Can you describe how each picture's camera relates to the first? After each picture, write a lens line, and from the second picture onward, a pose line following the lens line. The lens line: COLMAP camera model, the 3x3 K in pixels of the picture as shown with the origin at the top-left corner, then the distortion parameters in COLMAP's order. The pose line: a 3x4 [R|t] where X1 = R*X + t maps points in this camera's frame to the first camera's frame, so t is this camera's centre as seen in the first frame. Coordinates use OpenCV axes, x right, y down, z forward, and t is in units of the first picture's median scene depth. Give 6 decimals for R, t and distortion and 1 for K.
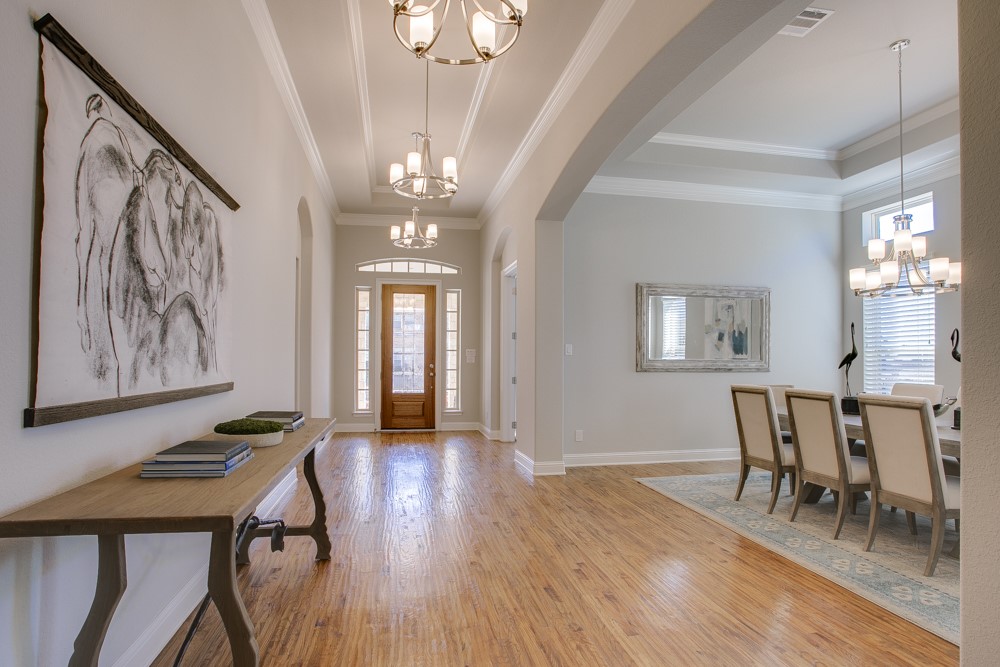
lens RADIAL K [[549.0, 0, 497.4], [0, 549.0, 348.9], [0, 0, 1]] dist [0.003164, 0.000537]
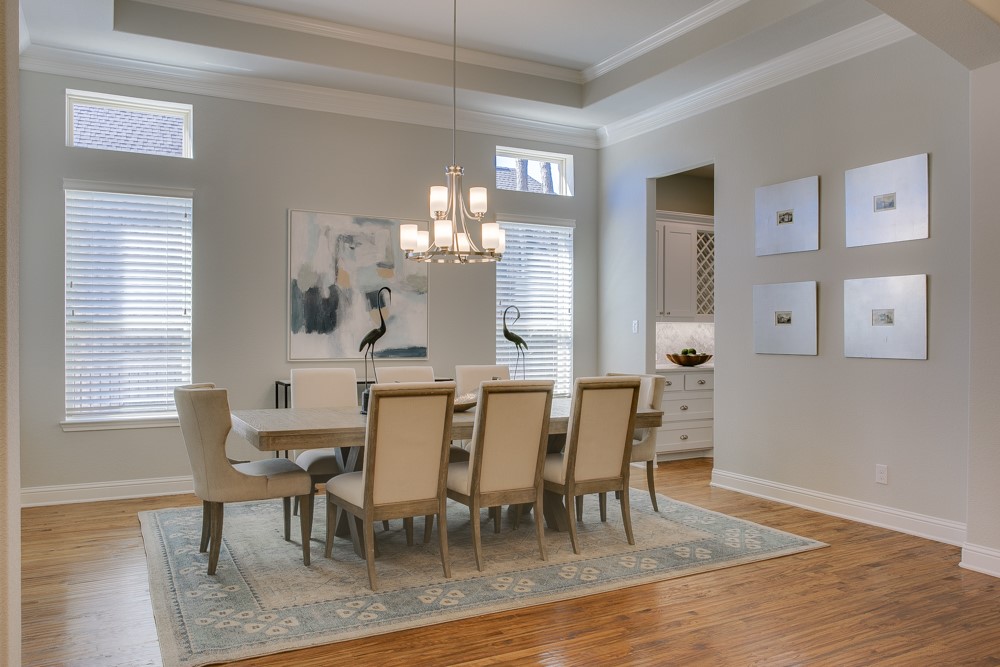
lens RADIAL K [[750.7, 0, 500.0], [0, 750.7, 333.5], [0, 0, 1]] dist [-0.009656, -0.002200]
pose [[-0.304894, -0.005063, 0.952373, -0.275347], [-0.021586, 0.999766, -0.001596, 0.008407], [-0.952142, -0.021045, -0.304931, 0.910631]]
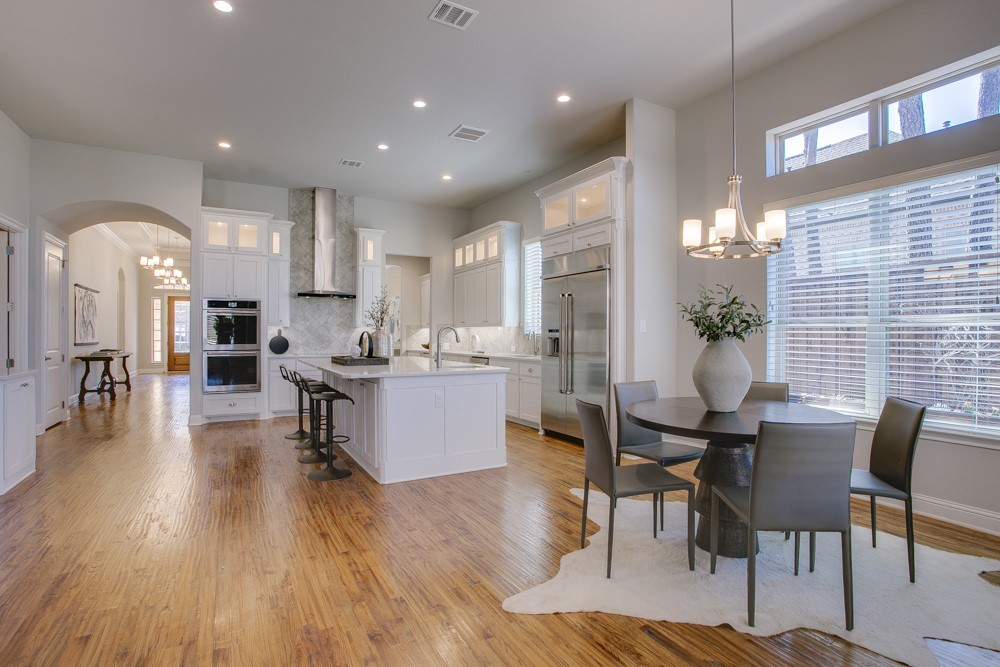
lens RADIAL K [[479.5, 0, 500.0], [0, 479.5, 333.5], [0, 0, 1]] dist [-0.019920, 0.000375]
pose [[0.942056, 0.001404, 0.335452, 0.349289], [-0.007638, 0.999822, 0.017267, -0.025484], [-0.335368, -0.018829, 0.941899, -1.022399]]
